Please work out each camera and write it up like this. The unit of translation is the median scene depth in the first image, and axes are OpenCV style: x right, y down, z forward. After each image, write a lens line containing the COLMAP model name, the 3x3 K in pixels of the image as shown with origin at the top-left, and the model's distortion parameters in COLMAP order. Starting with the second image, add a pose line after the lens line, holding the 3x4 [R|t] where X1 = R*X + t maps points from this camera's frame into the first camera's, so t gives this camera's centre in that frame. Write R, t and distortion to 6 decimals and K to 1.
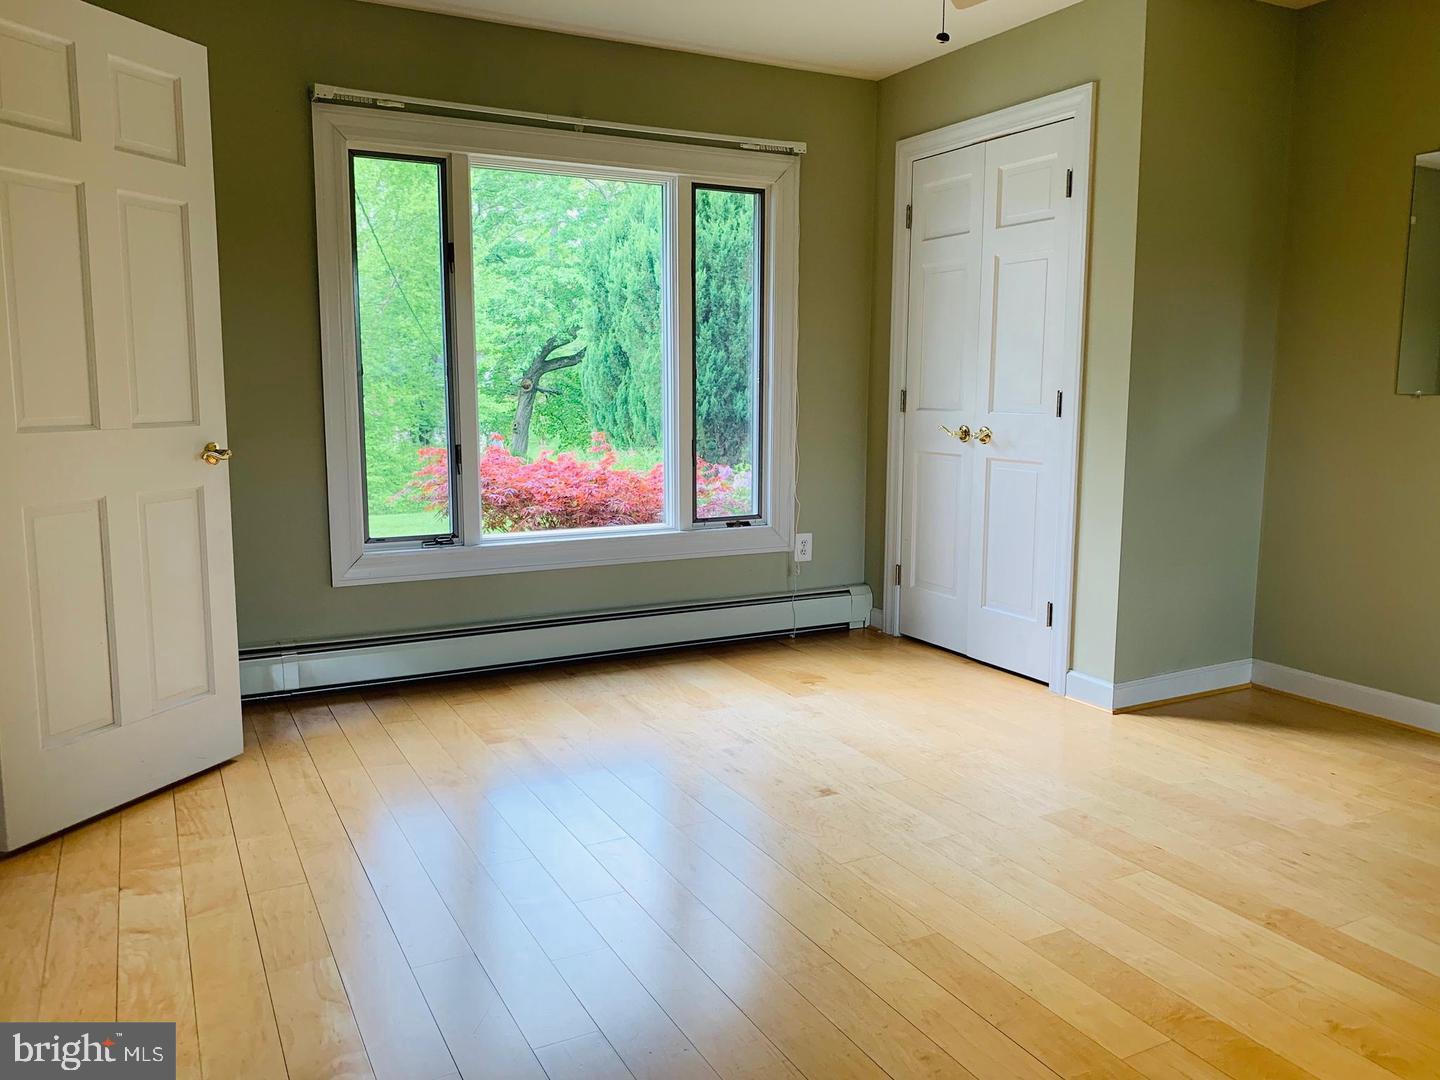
lens RADIAL K [[1097.5, 0, 720.0], [0, 1097.5, 540.0], [0, 0, 1]] dist [0.067745, -0.145680]
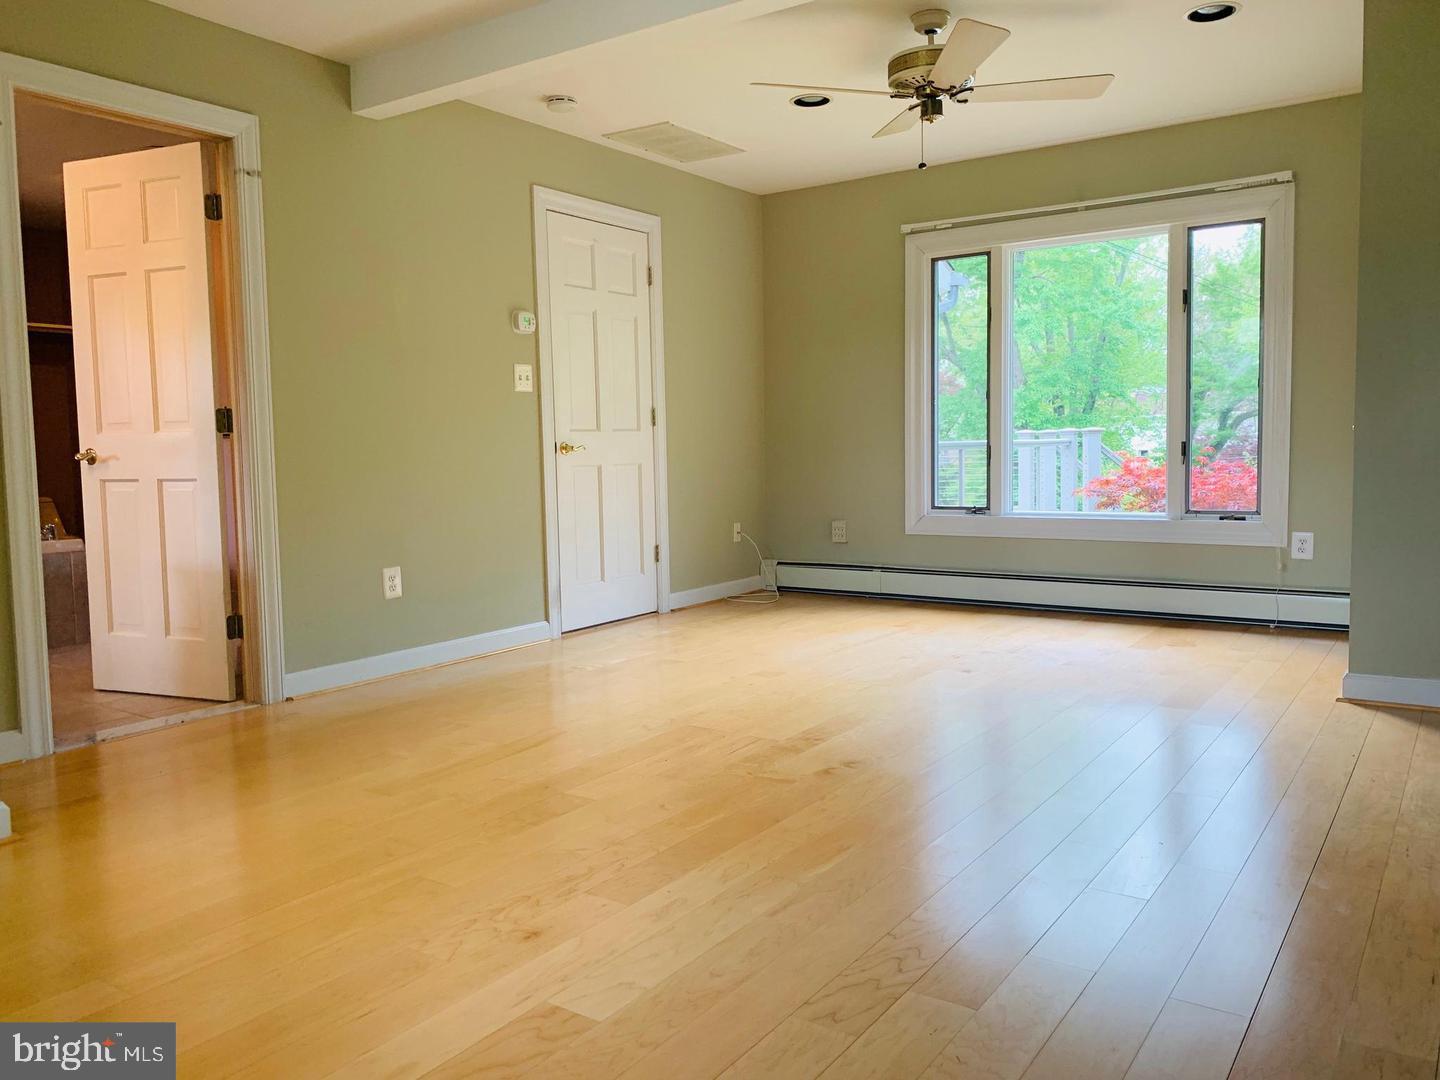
lens RADIAL K [[1097.5, 0, 720.0], [0, 1097.5, 540.0], [0, 0, 1]] dist [0.067745, -0.145680]
pose [[0.459711, 0.064252, -0.885741, 0.802762], [-0.108520, 0.993969, 0.015779, 0.047910], [0.881413, 0.088867, 0.463911, 0.027031]]
